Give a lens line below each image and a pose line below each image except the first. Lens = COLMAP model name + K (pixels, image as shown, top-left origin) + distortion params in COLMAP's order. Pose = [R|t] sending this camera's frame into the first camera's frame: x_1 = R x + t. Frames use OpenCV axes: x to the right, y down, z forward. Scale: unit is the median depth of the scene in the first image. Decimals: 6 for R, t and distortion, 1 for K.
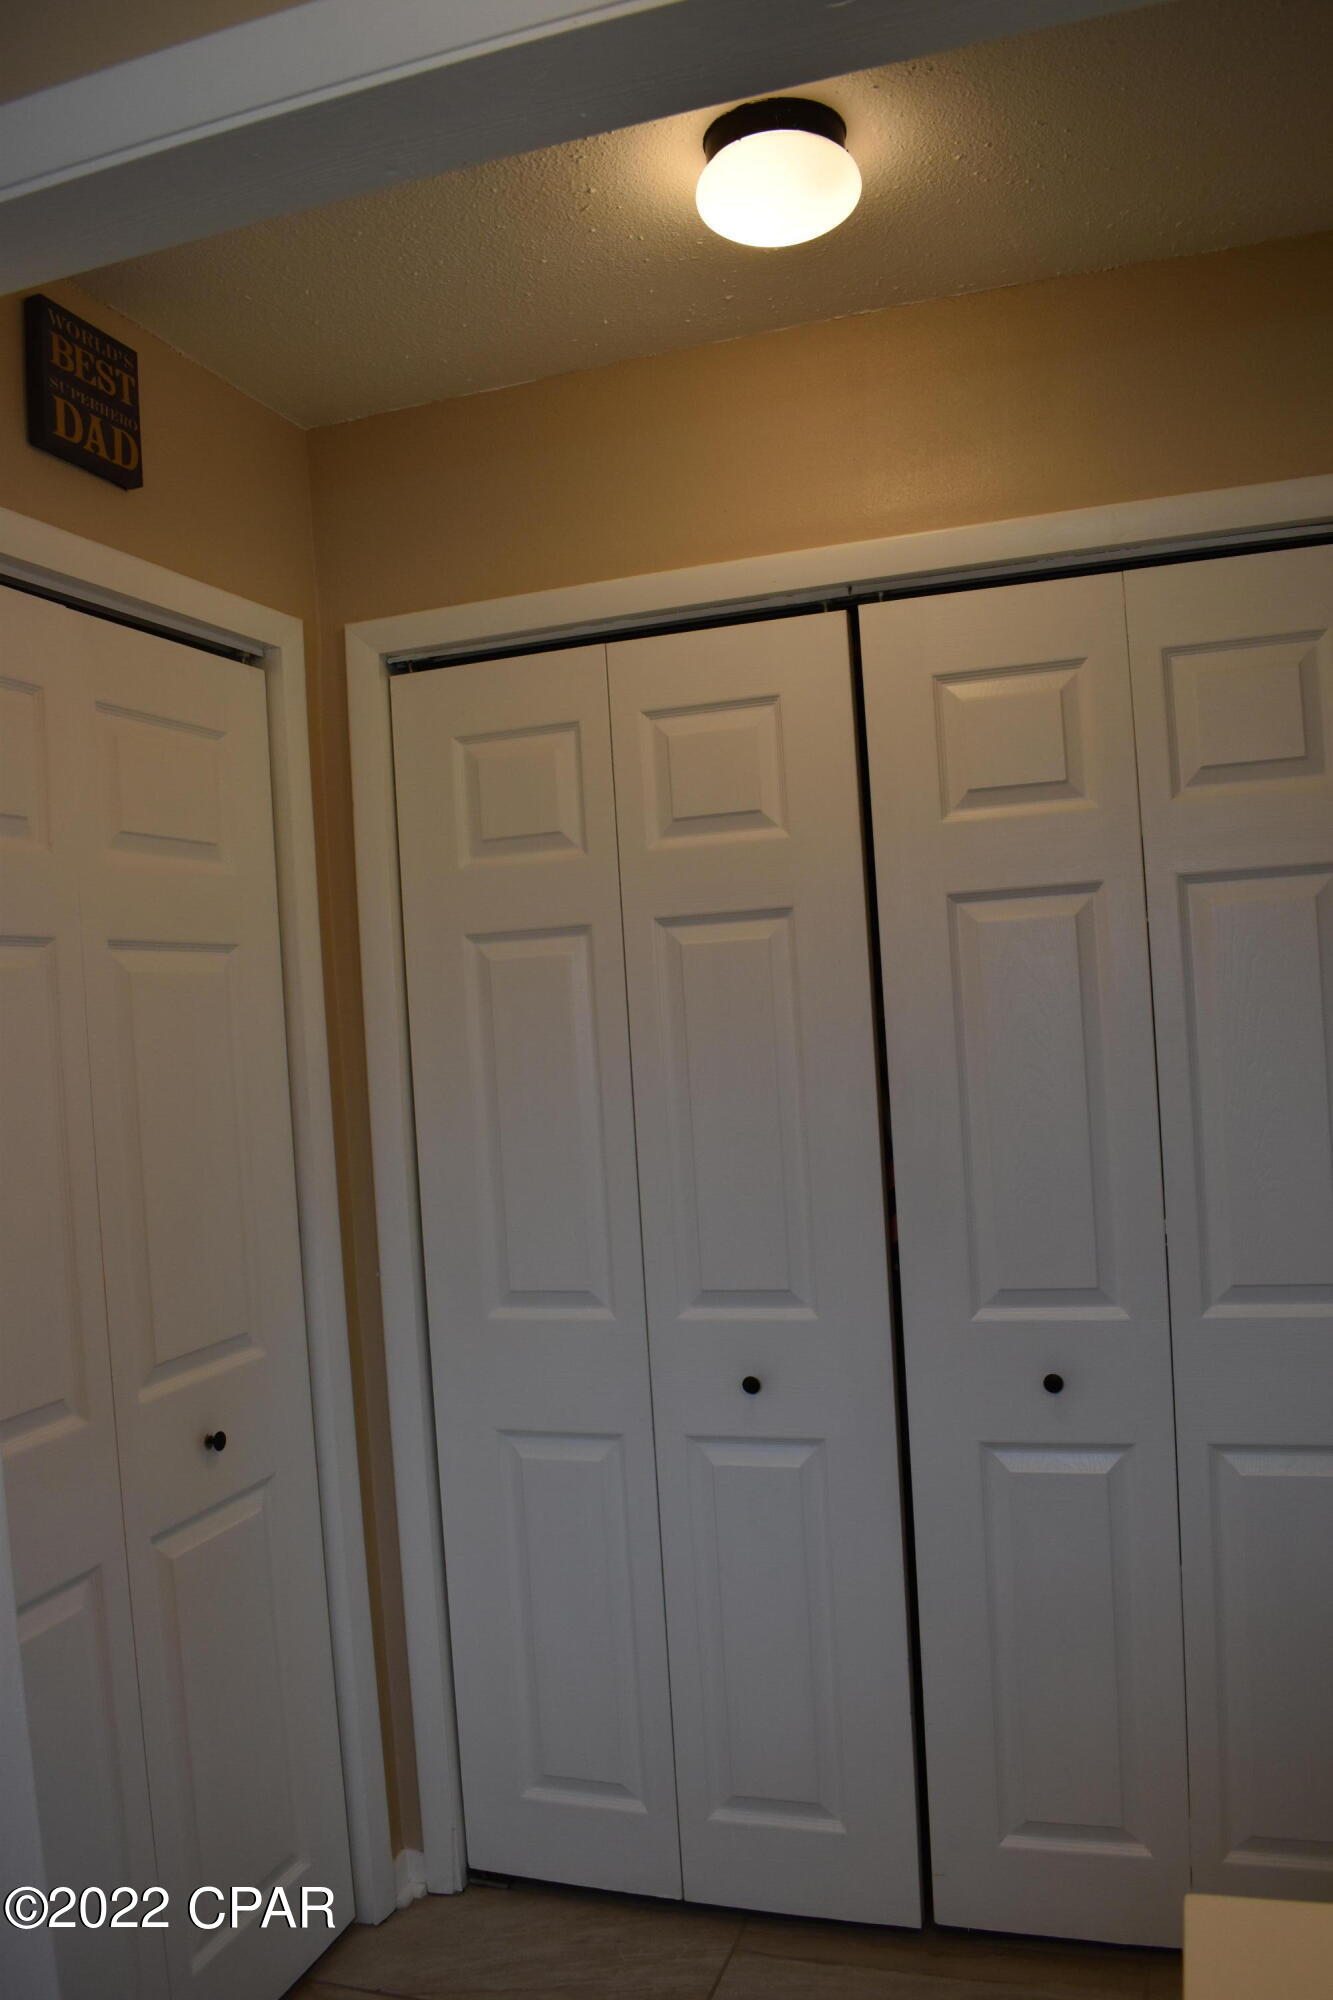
lens RADIAL K [[2156.4, 0, 665.5], [0, 2156.4, 1000.9], [0, 0, 1]] dist [-0.161364, -0.006345]
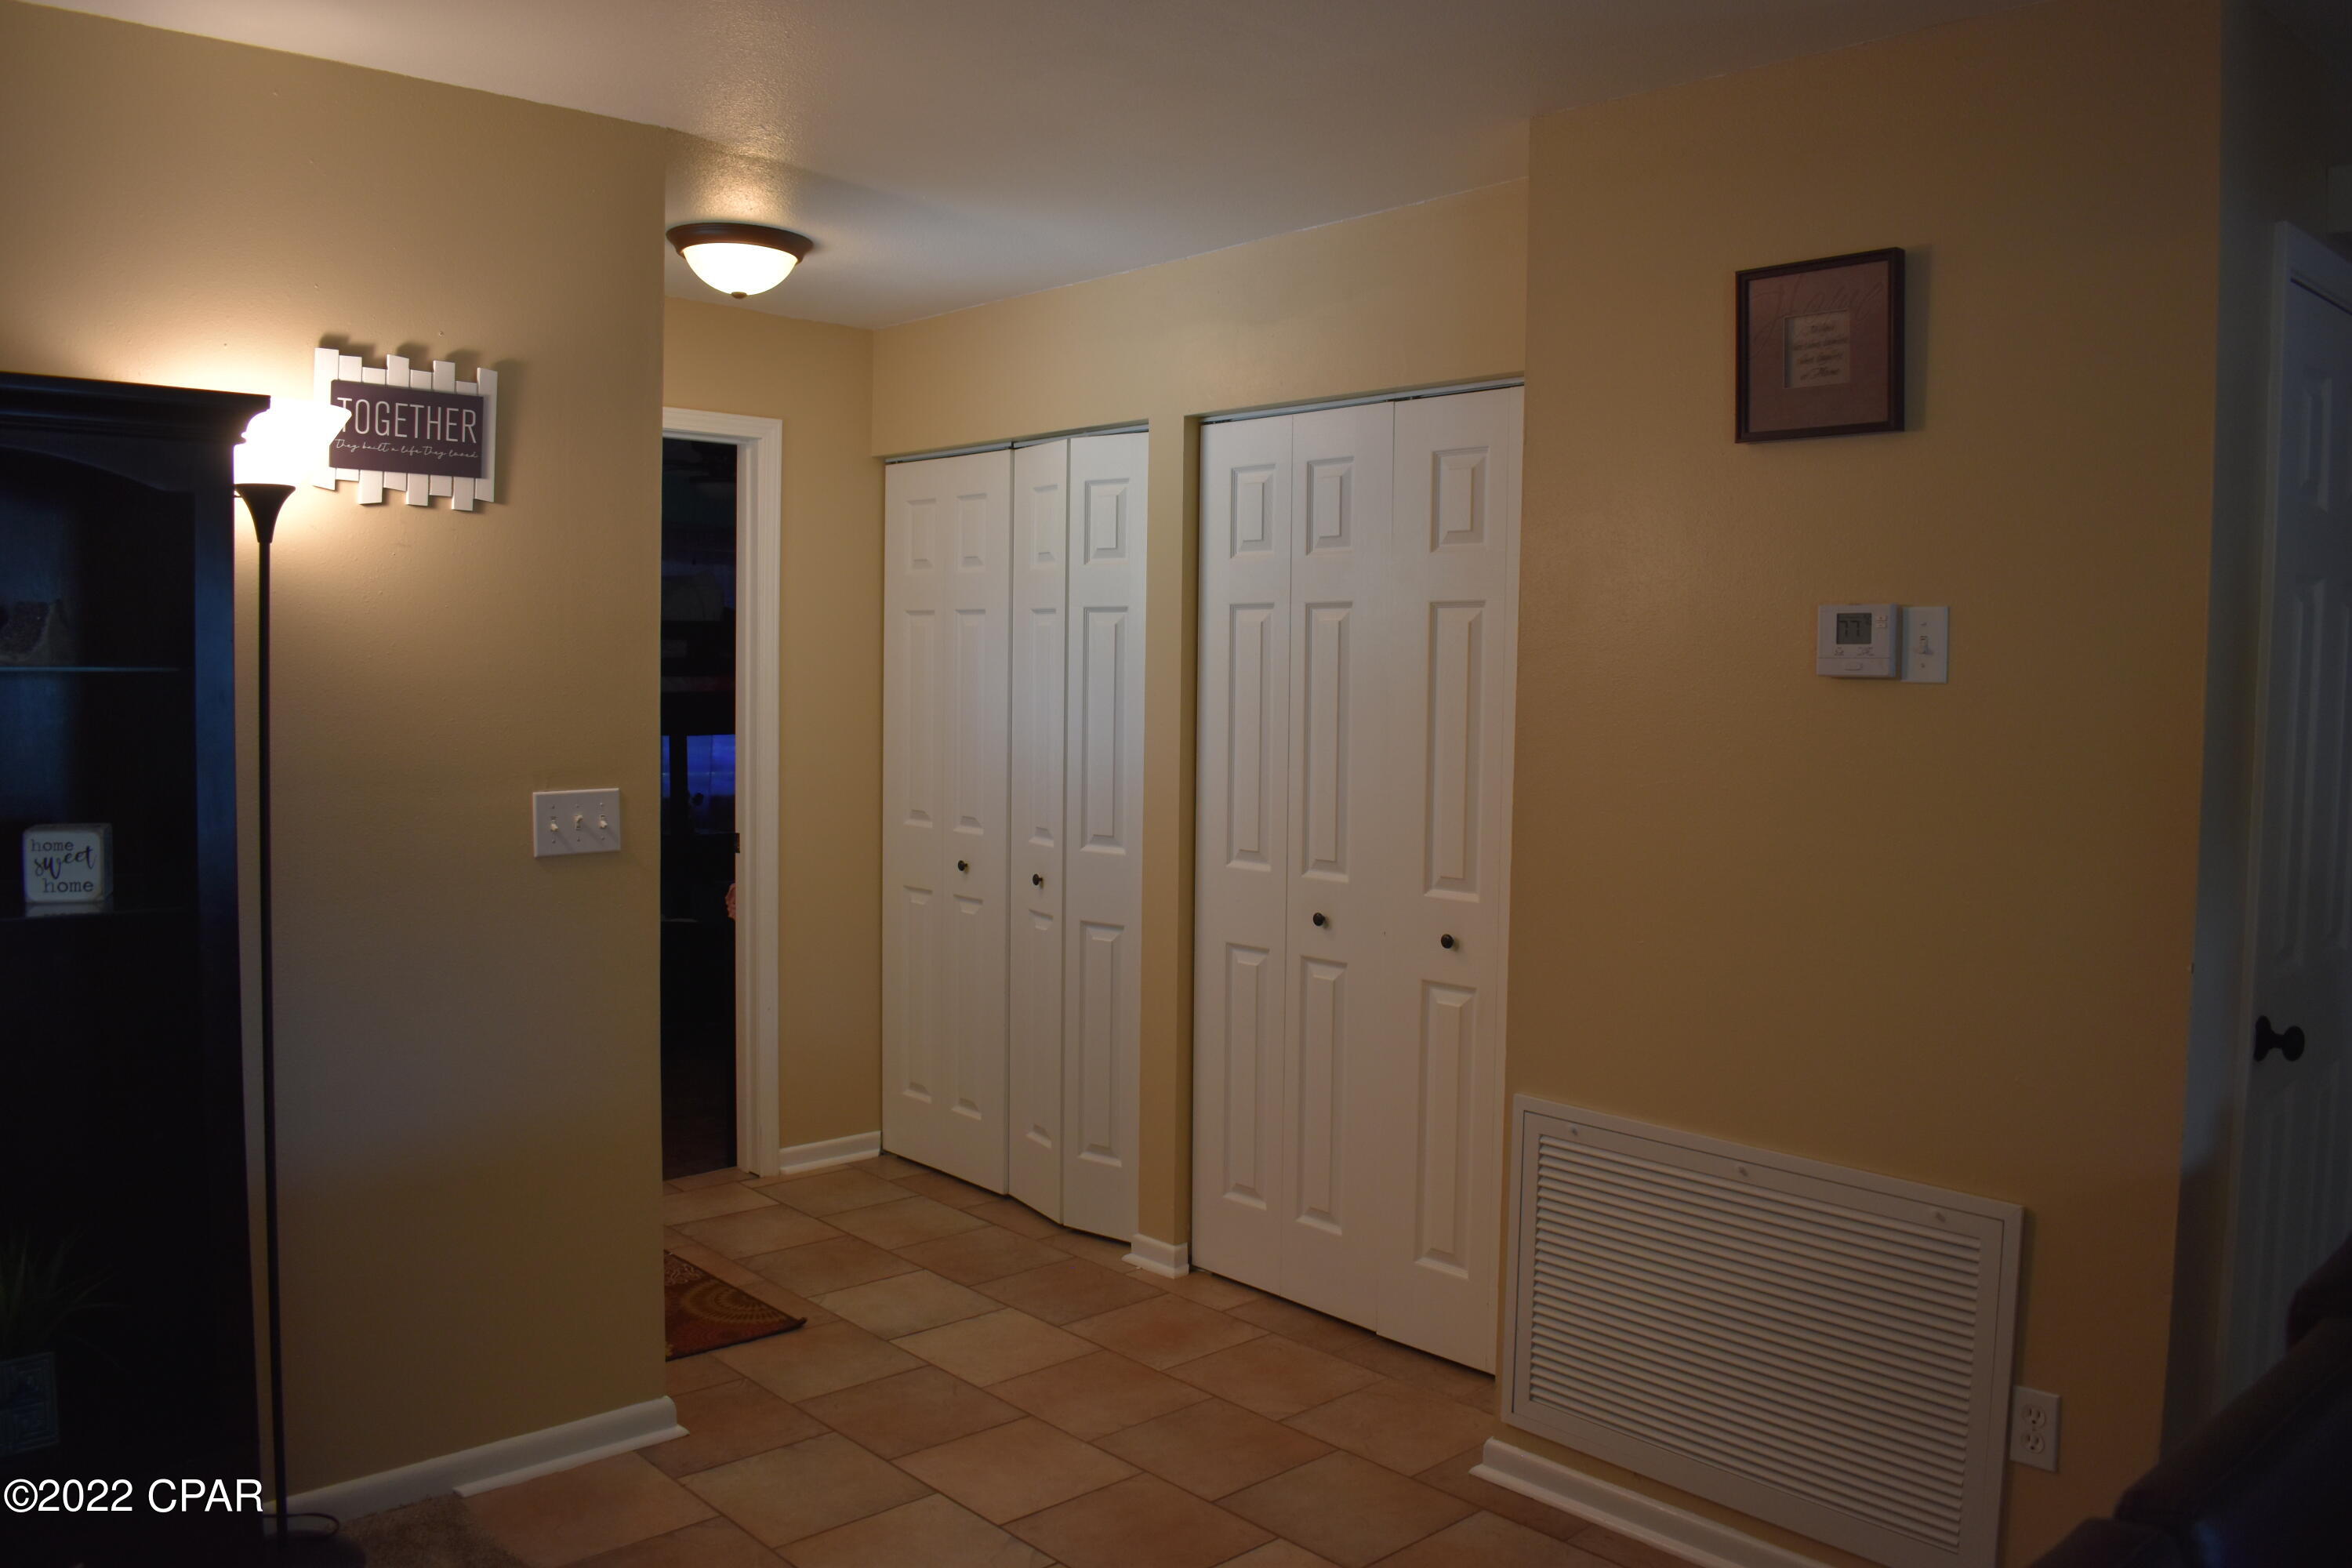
lens RADIAL K [[1846.8, 0, 1180.0], [0, 1846.8, 776.0], [0, 0, 1]] dist [-0.076355, 0.006458]
pose [[0.913583, 0.100497, -0.394040, 0.711952], [-0.071963, 0.993643, 0.086575, -0.043022], [0.400235, -0.050737, 0.915007, -0.315772]]
